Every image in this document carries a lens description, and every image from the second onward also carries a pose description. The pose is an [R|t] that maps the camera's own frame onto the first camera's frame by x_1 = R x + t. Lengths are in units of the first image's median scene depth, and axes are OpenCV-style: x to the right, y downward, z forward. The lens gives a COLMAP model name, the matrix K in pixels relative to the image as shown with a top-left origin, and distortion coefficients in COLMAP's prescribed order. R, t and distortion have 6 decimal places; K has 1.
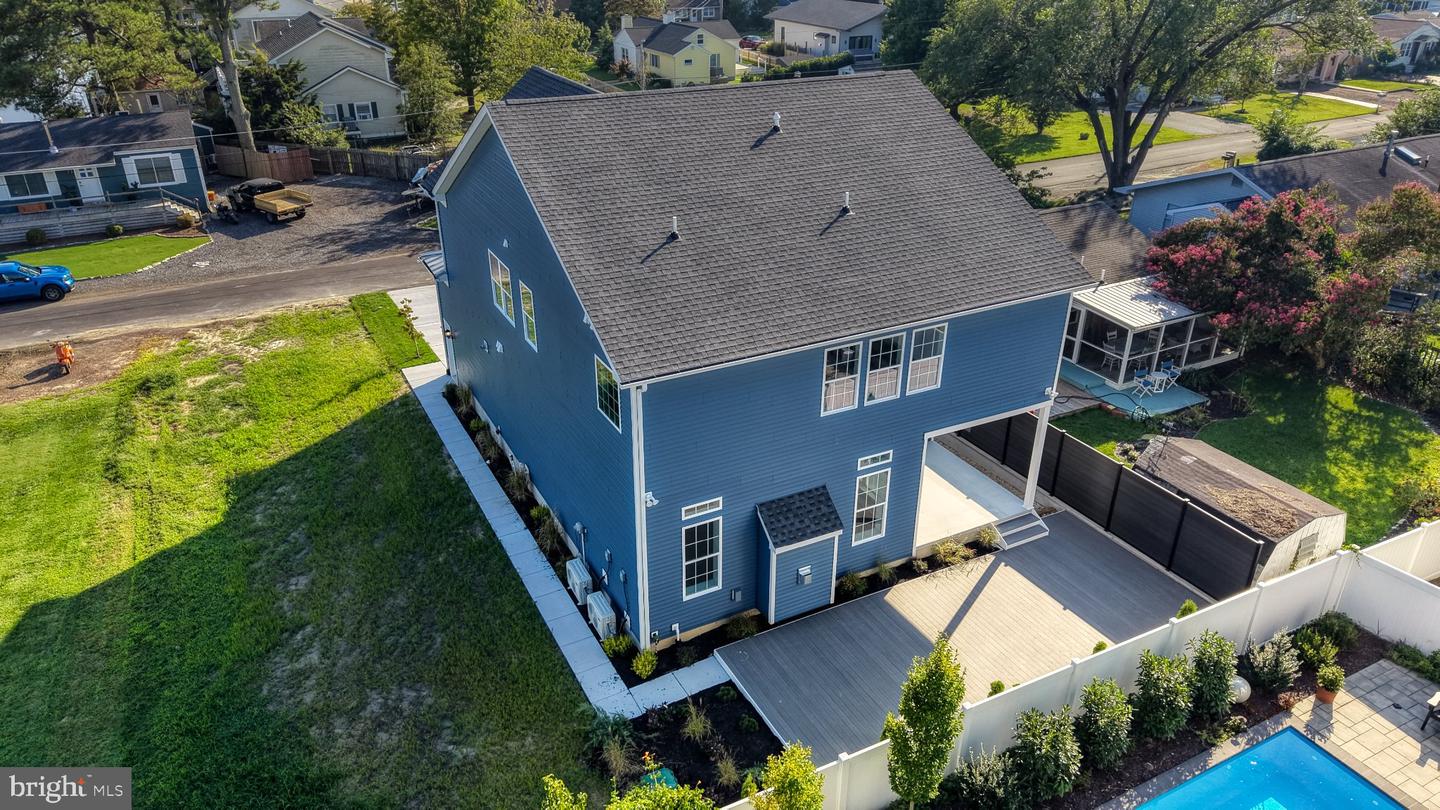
lens RADIAL K [[962.5, 0, 725.3], [0, 962.5, 407.1], [0, 0, 1]] dist [0.059737, -0.015003]
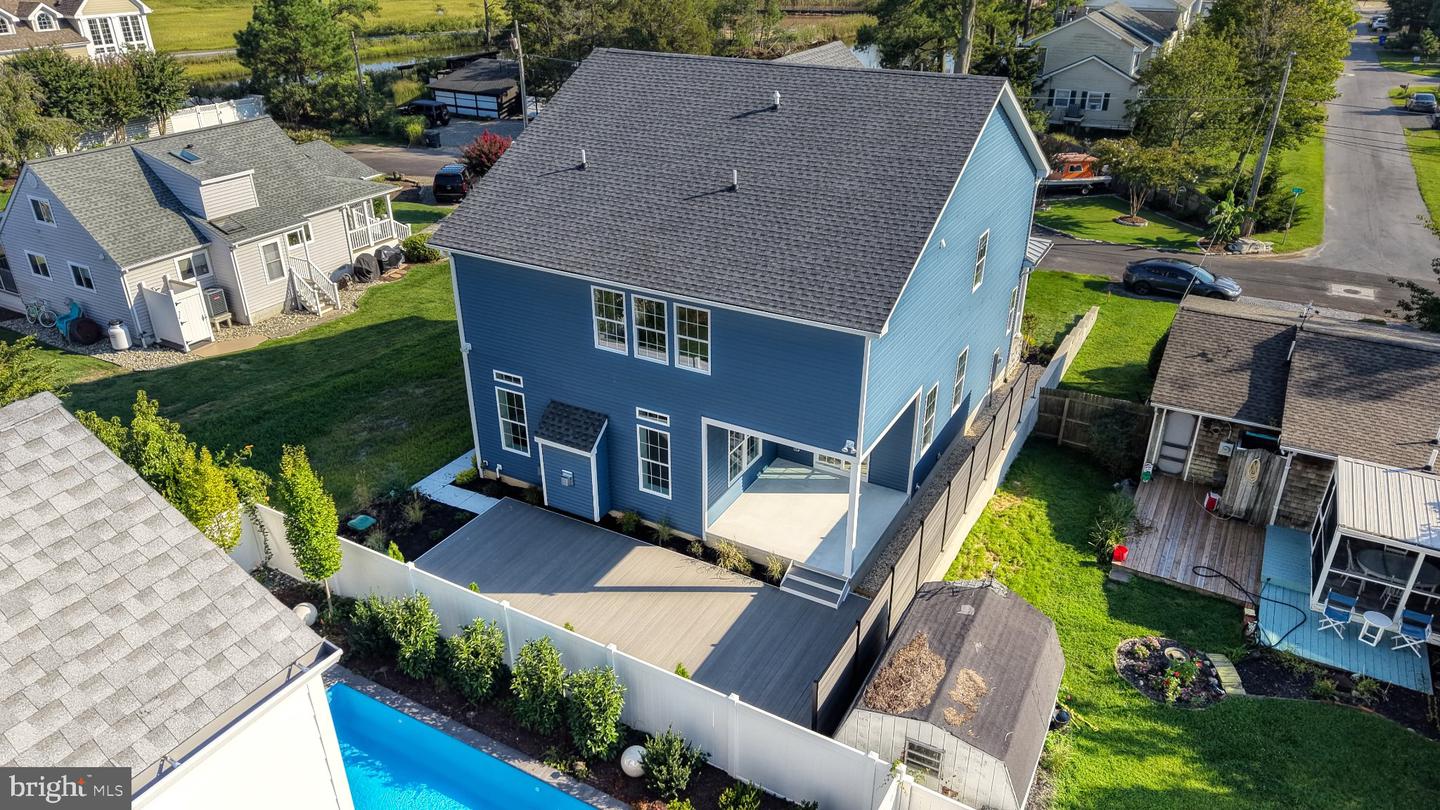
lens RADIAL K [[962.5, 0, 730.1], [0, 962.5, 401.4], [0, 0, 1]] dist [0.059737, -0.015003]
pose [[0.548544, 0.372429, -0.748596, 0.970243], [-0.374487, 0.909931, 0.178283, -0.177460], [0.747568, 0.182544, 0.638607, 0.381038]]
